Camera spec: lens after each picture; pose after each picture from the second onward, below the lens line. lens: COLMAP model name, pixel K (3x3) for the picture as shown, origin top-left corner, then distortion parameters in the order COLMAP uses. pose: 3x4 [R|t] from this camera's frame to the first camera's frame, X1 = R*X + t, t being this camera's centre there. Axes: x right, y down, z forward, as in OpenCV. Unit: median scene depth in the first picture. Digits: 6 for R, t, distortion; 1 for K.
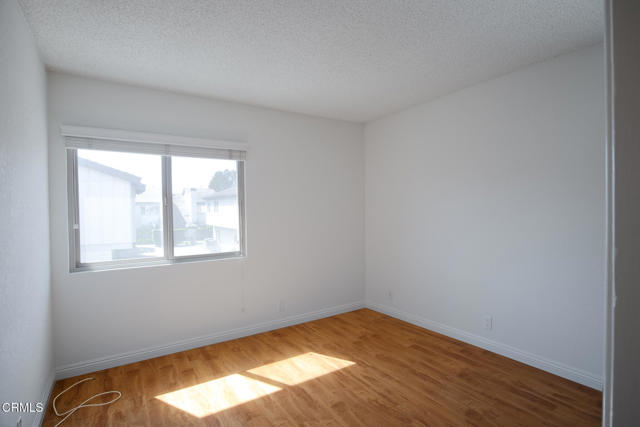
lens RADIAL K [[328.4, 0, 320.5], [0, 328.4, 212.9], [0, 0, 1]] dist [-0.018935, 0.000234]
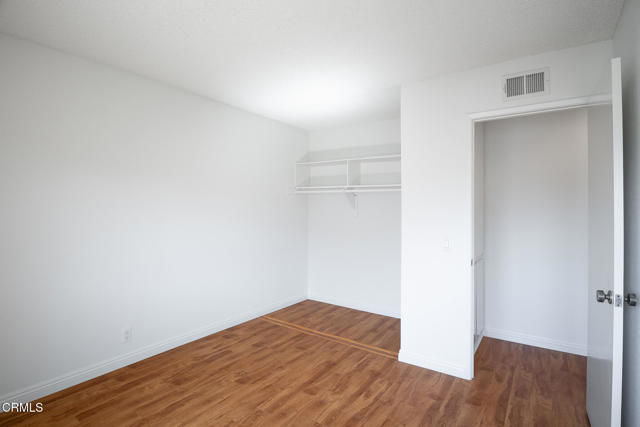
lens RADIAL K [[328.4, 0, 319.9], [0, 328.4, 211.9], [0, 0, 1]] dist [-0.018935, 0.000234]
pose [[-0.386625, 0.001051, 0.922236, -0.655341], [0.011008, 0.999933, 0.003476, -0.011694], [-0.922171, 0.011496, -0.386611, 1.018723]]
